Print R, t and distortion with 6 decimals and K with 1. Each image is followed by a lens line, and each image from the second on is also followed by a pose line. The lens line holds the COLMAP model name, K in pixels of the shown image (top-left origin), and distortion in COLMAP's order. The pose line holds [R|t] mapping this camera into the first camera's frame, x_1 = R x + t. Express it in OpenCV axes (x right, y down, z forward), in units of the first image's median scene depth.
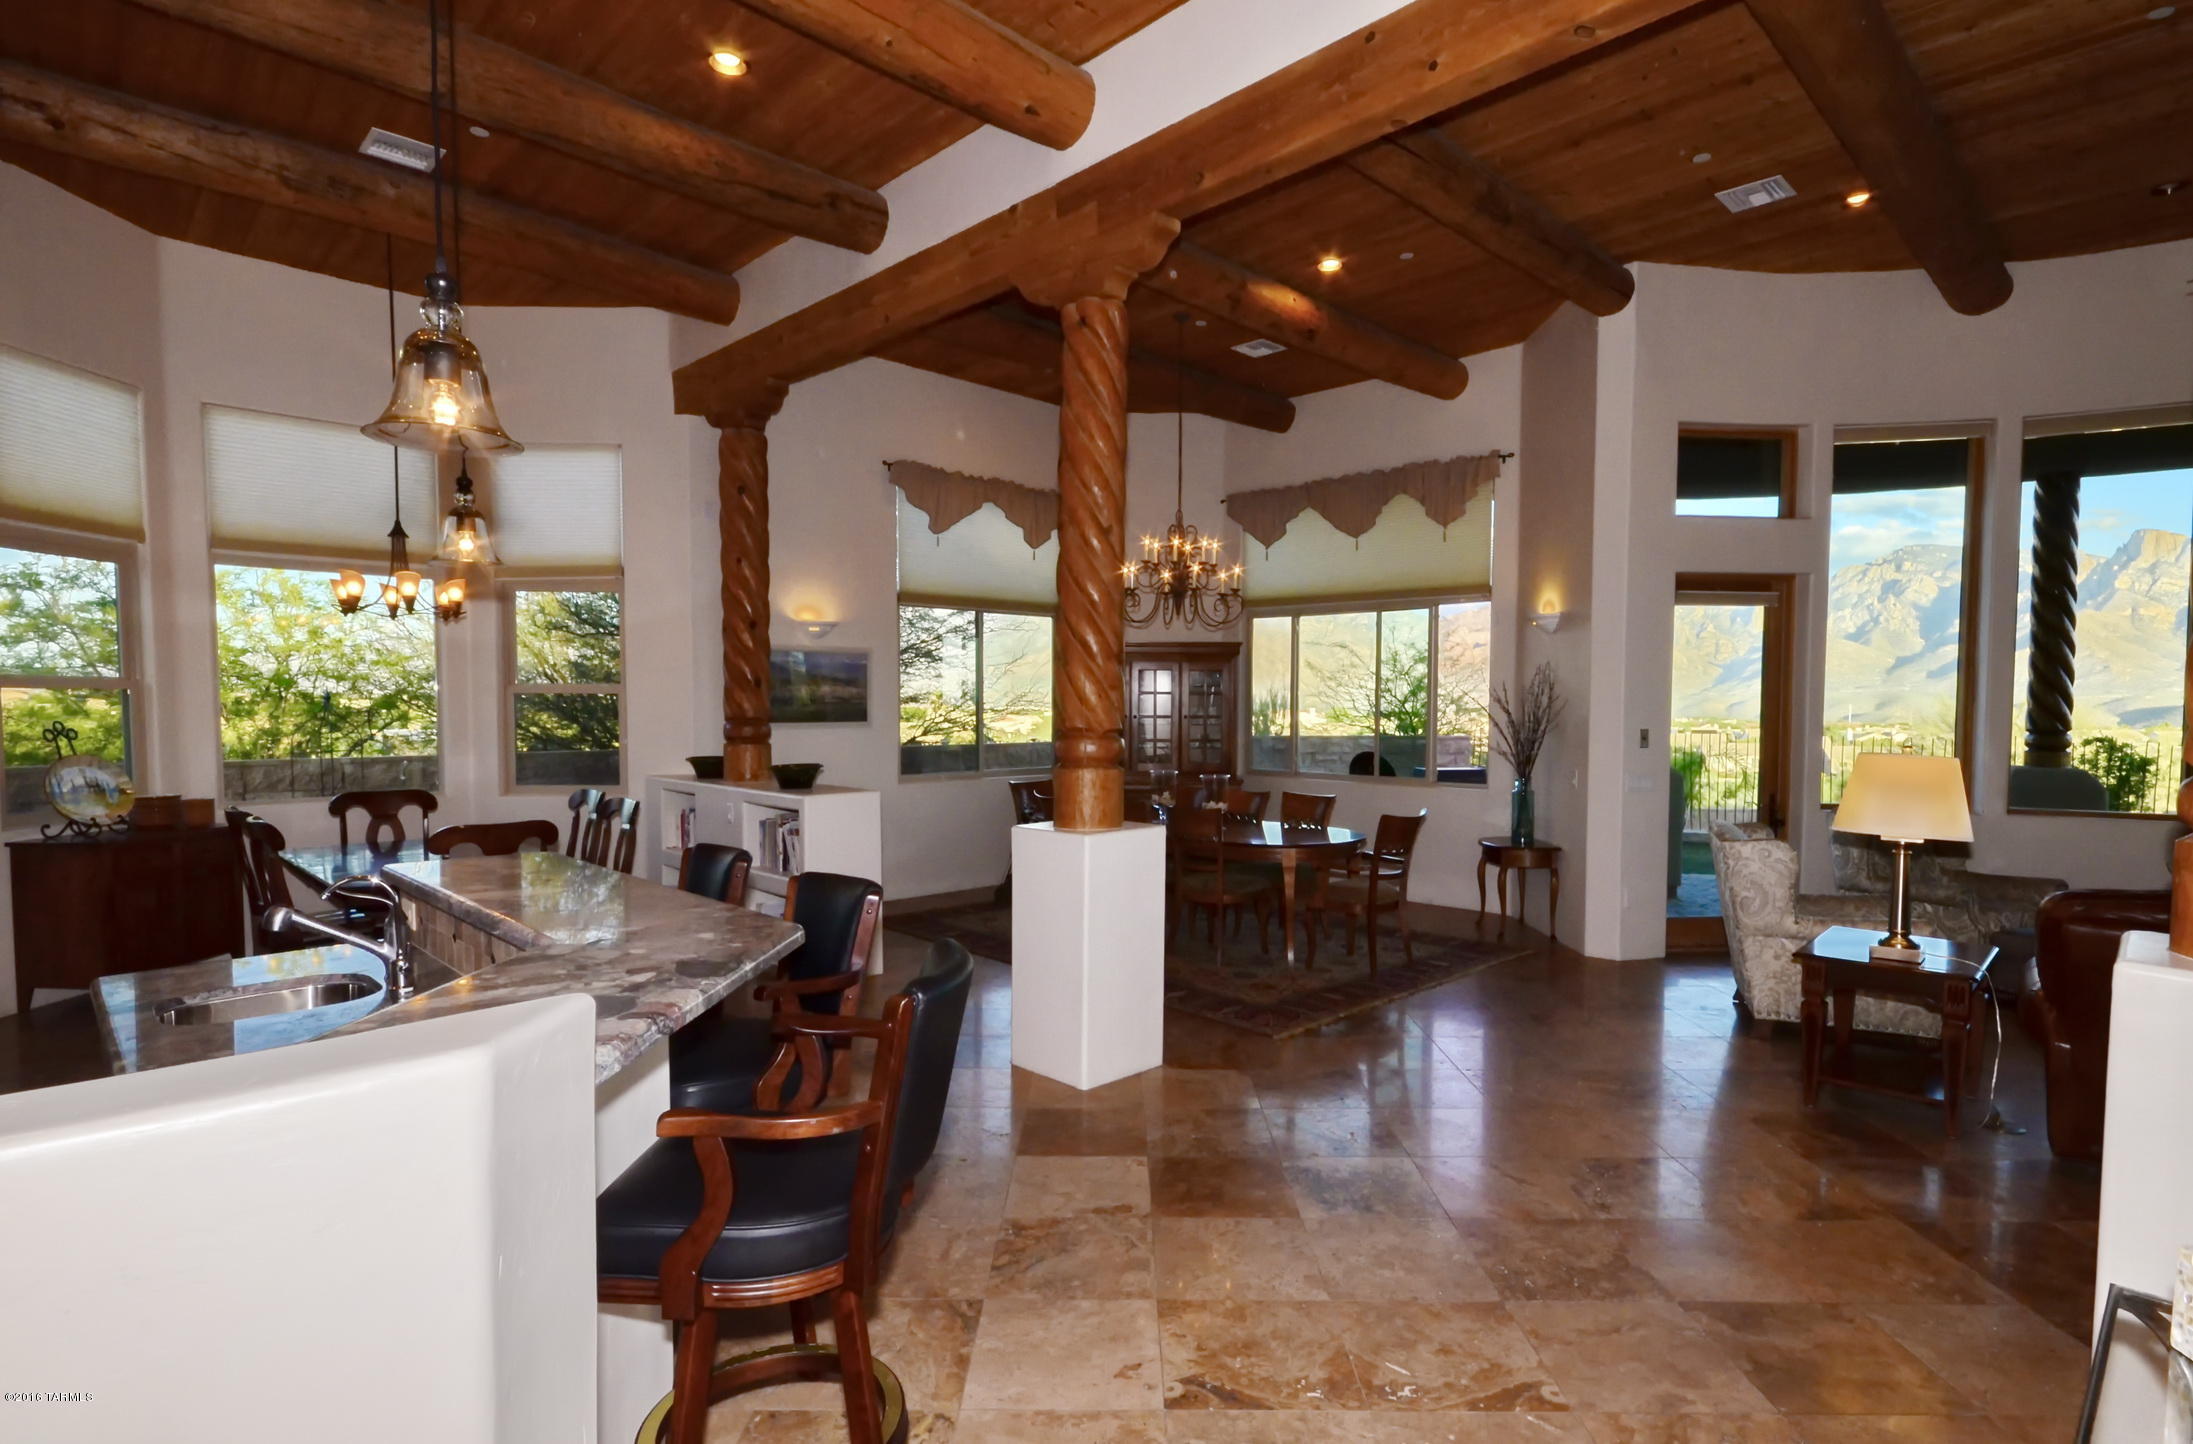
lens RADIAL K [[1097.8, 0, 1119.5], [0, 1097.8, 750.1], [0, 0, 1]] dist [0.007178, -0.000070]
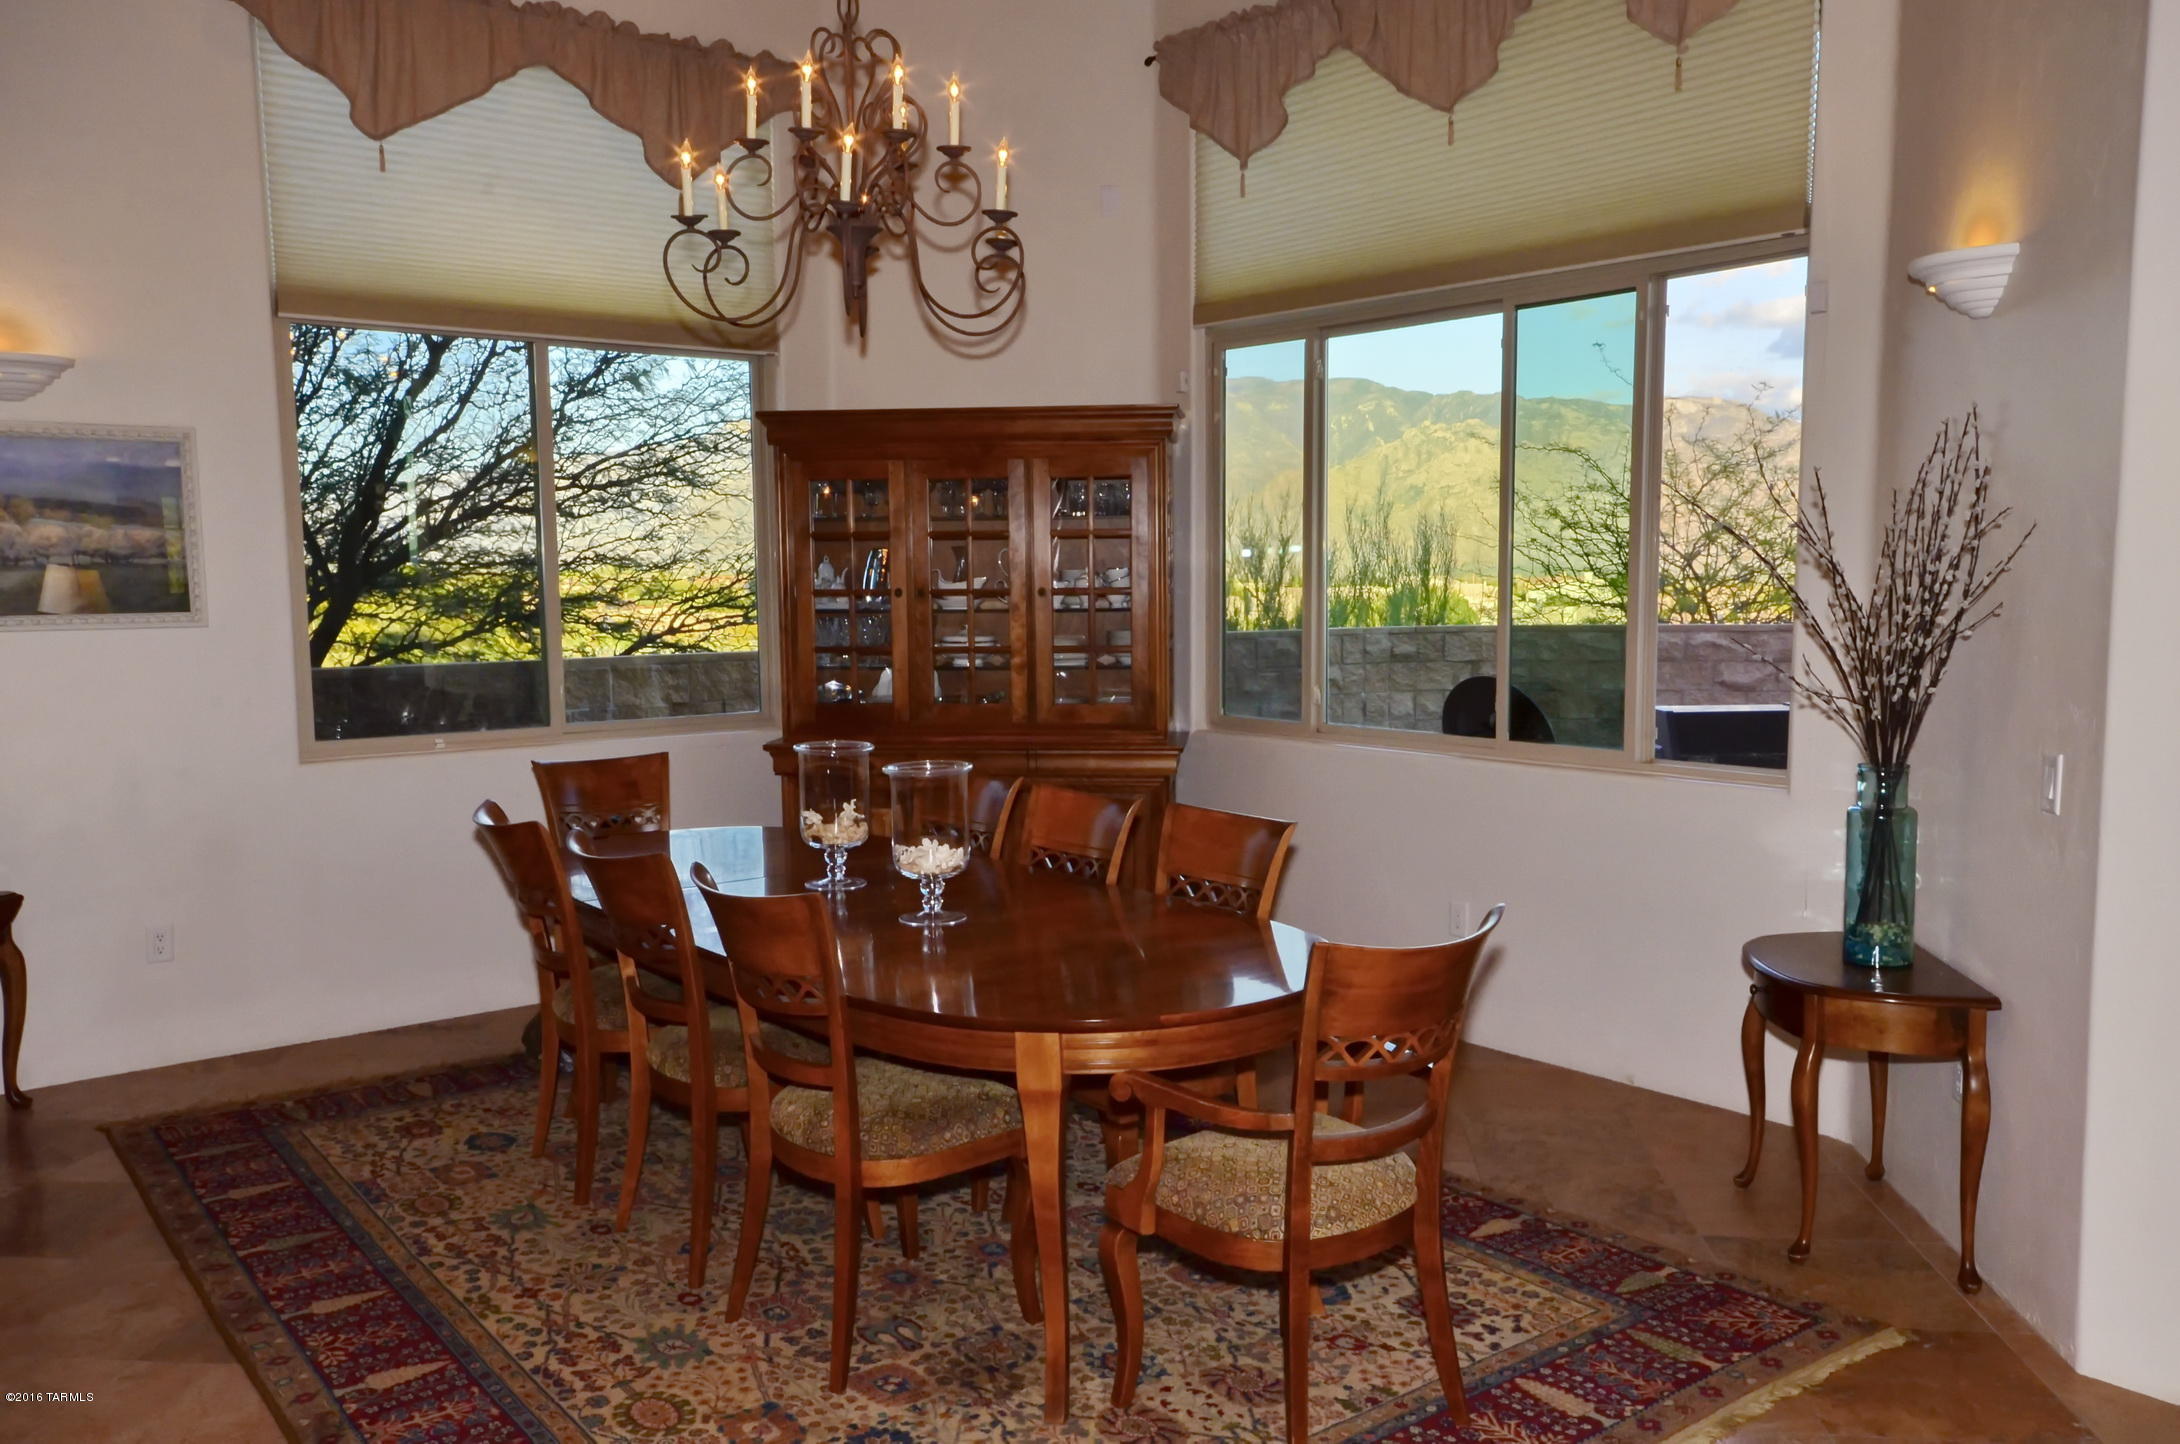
lens RADIAL K [[1696.0, 0, 1083.7], [0, 1696.0, 739.3], [0, 0, 1]] dist [0.013354, -0.003076]
pose [[0.993842, -0.000267, -0.110805, 0.167550], [0.006717, 0.998303, 0.057839, -0.013496], [0.110602, -0.058227, 0.992158, 0.423129]]
